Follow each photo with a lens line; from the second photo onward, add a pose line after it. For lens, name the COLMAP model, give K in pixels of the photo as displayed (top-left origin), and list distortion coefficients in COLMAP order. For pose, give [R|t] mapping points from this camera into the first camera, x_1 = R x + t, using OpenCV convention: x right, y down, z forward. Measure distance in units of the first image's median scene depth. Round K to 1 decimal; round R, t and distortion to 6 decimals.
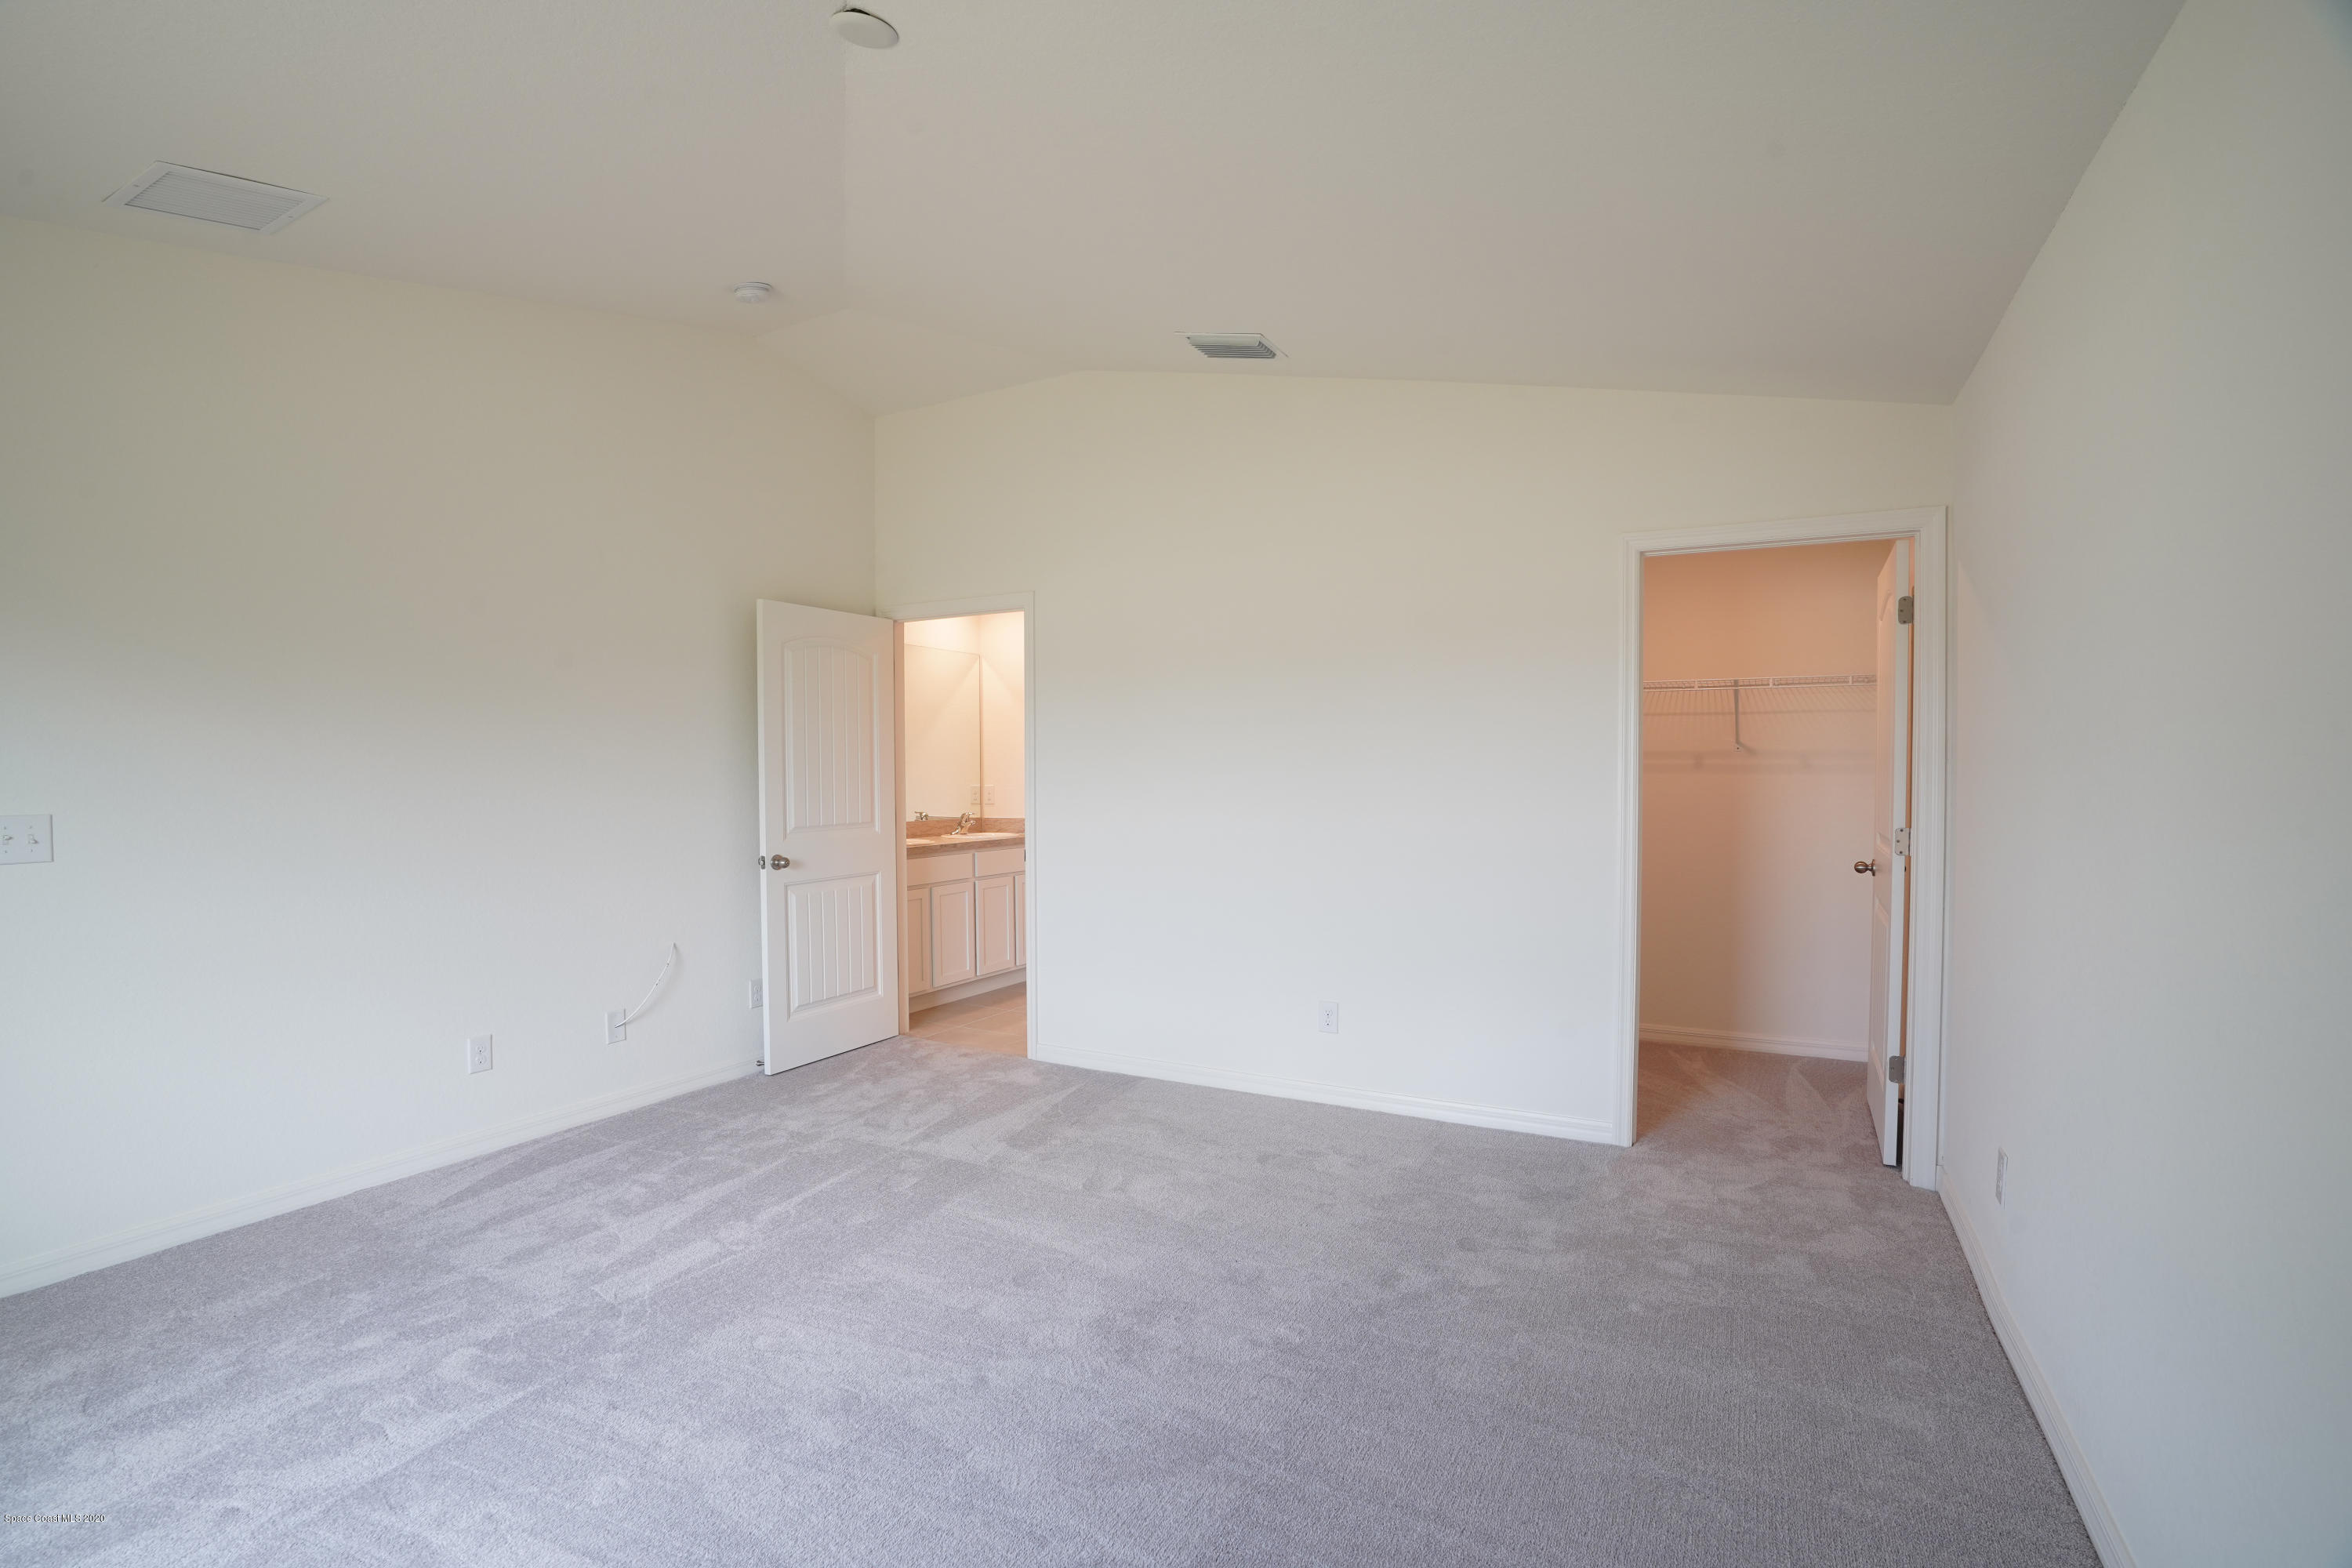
lens RADIAL K [[1087.6, 0, 1162.6], [0, 1087.6, 793.6], [0, 0, 1]] dist [-0.070086, 0.026440]
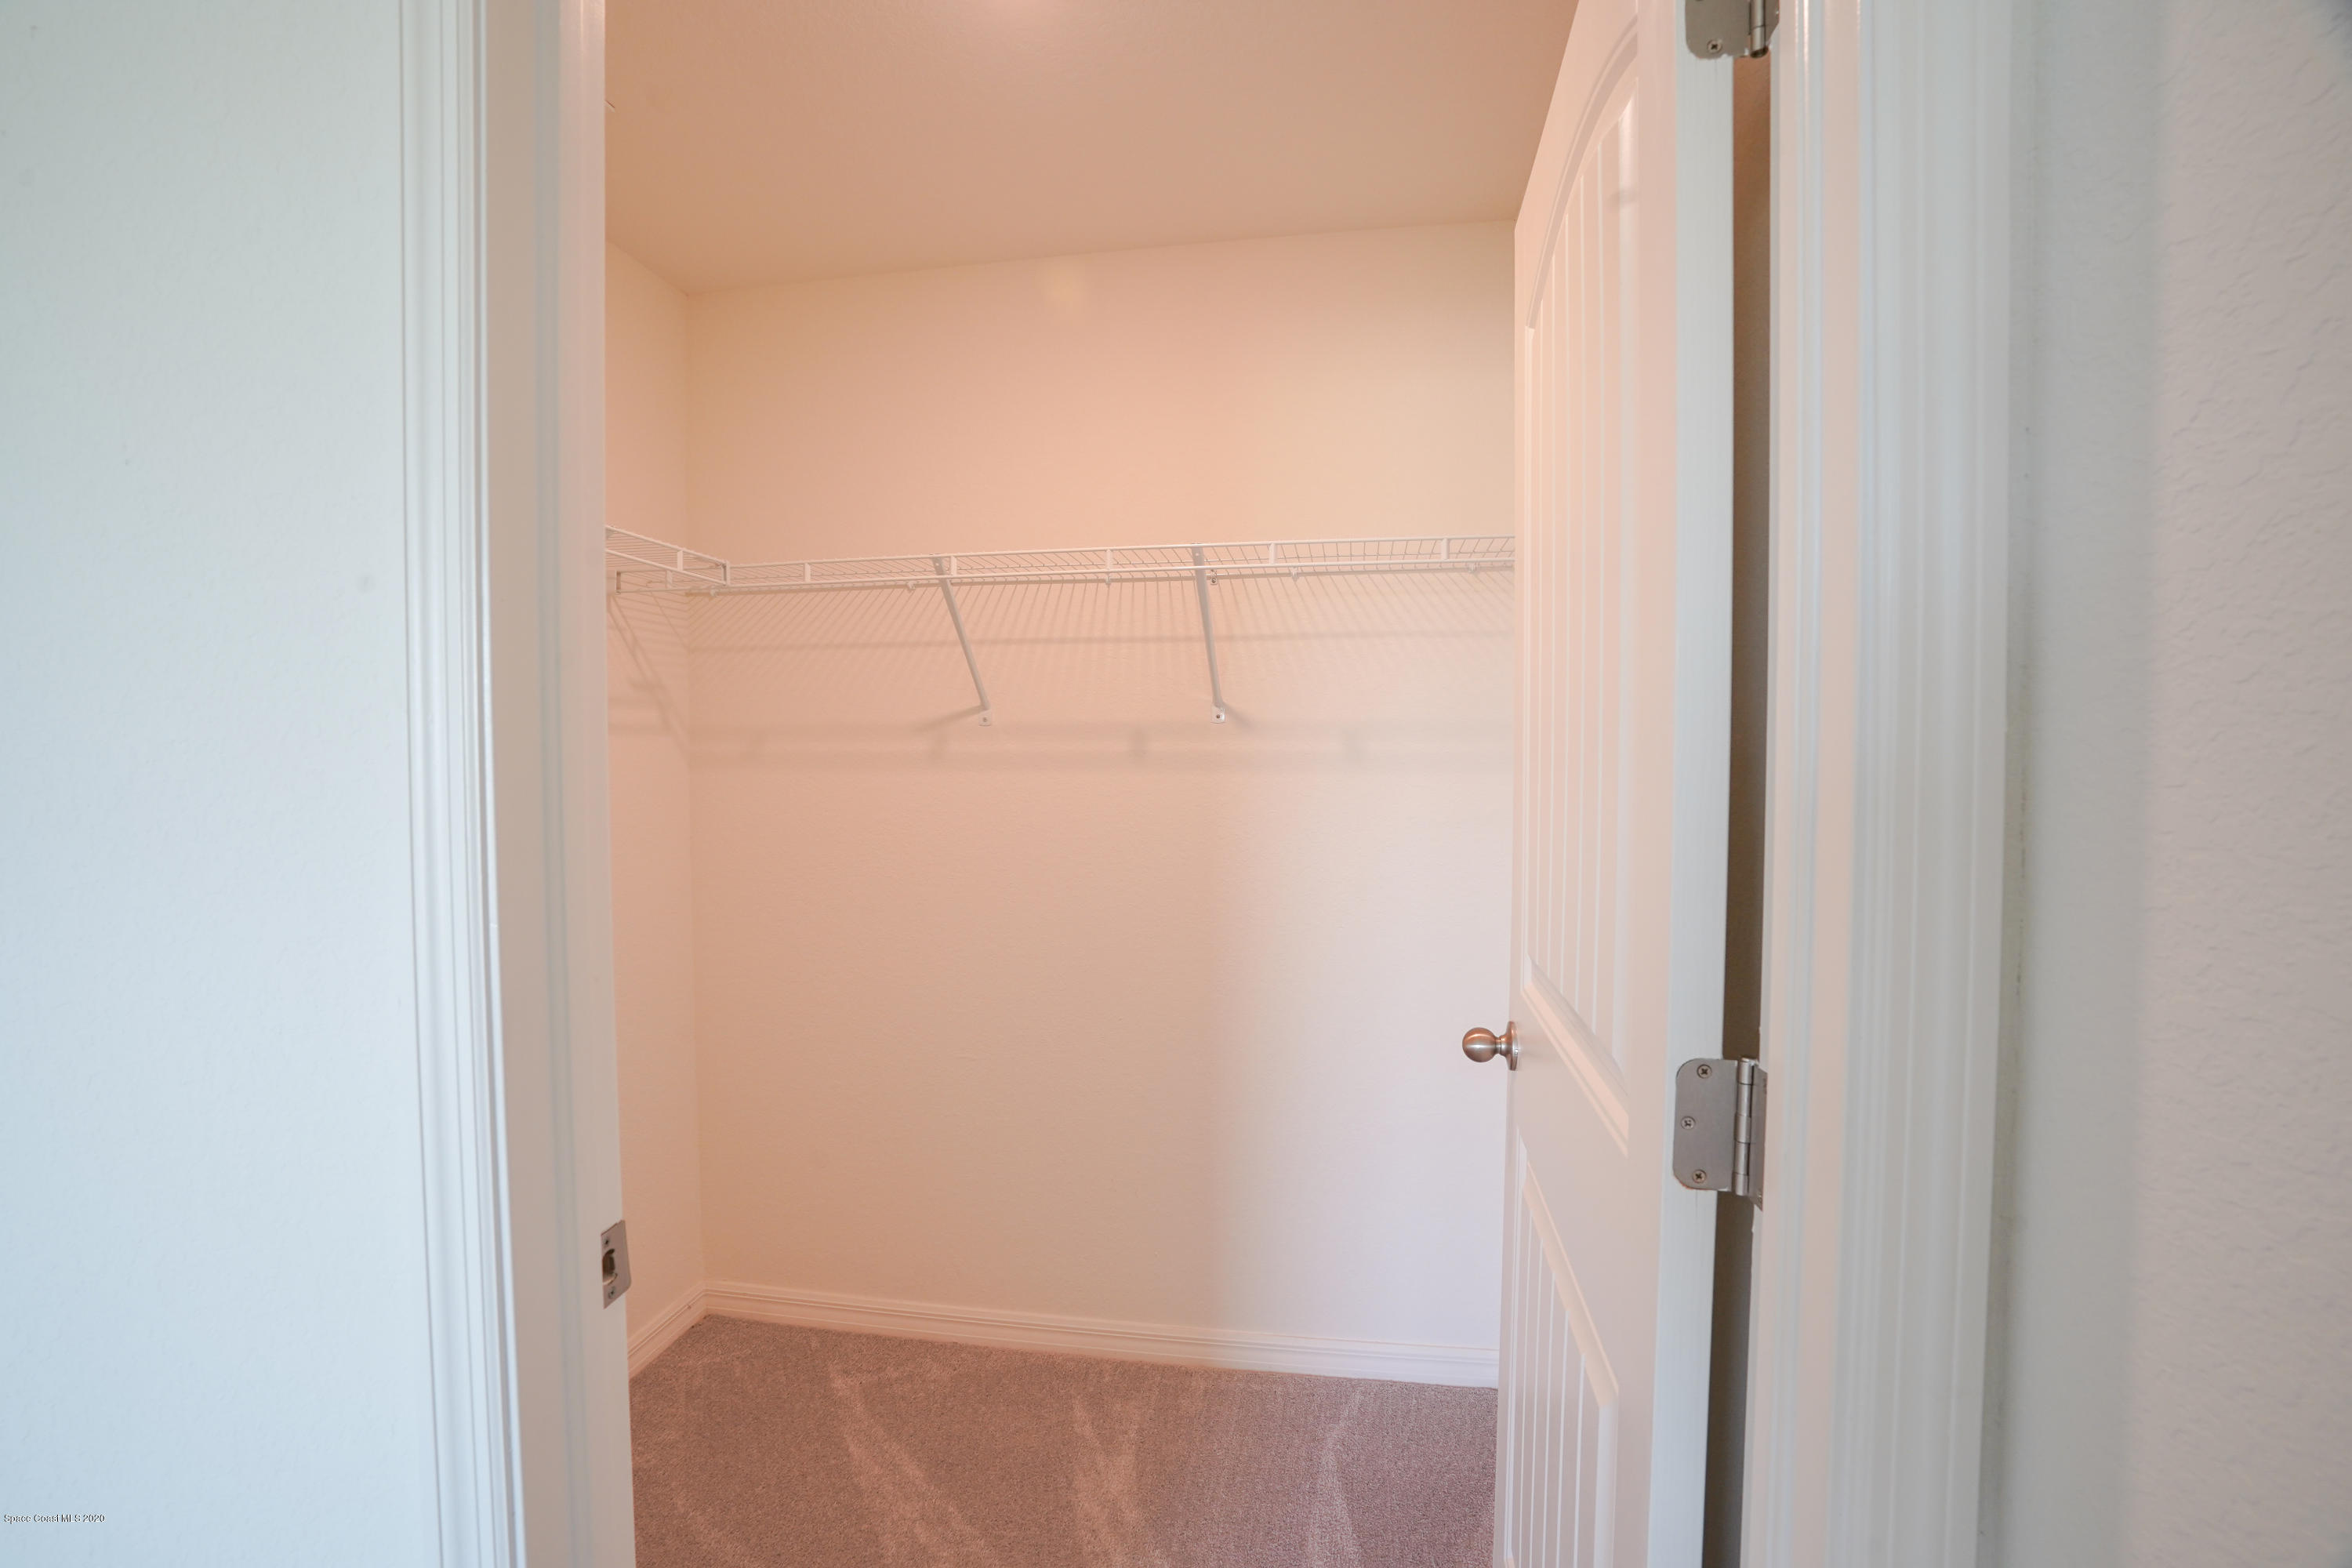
lens RADIAL K [[1087.6, 0, 1162.6], [0, 1087.6, 793.6], [0, 0, 1]] dist [-0.070086, 0.026440]
pose [[0.942968, -0.014070, 0.332585, 0.370662], [0.010109, 0.999856, 0.013638, -0.016497], [-0.332729, -0.009498, 0.942975, 0.585699]]
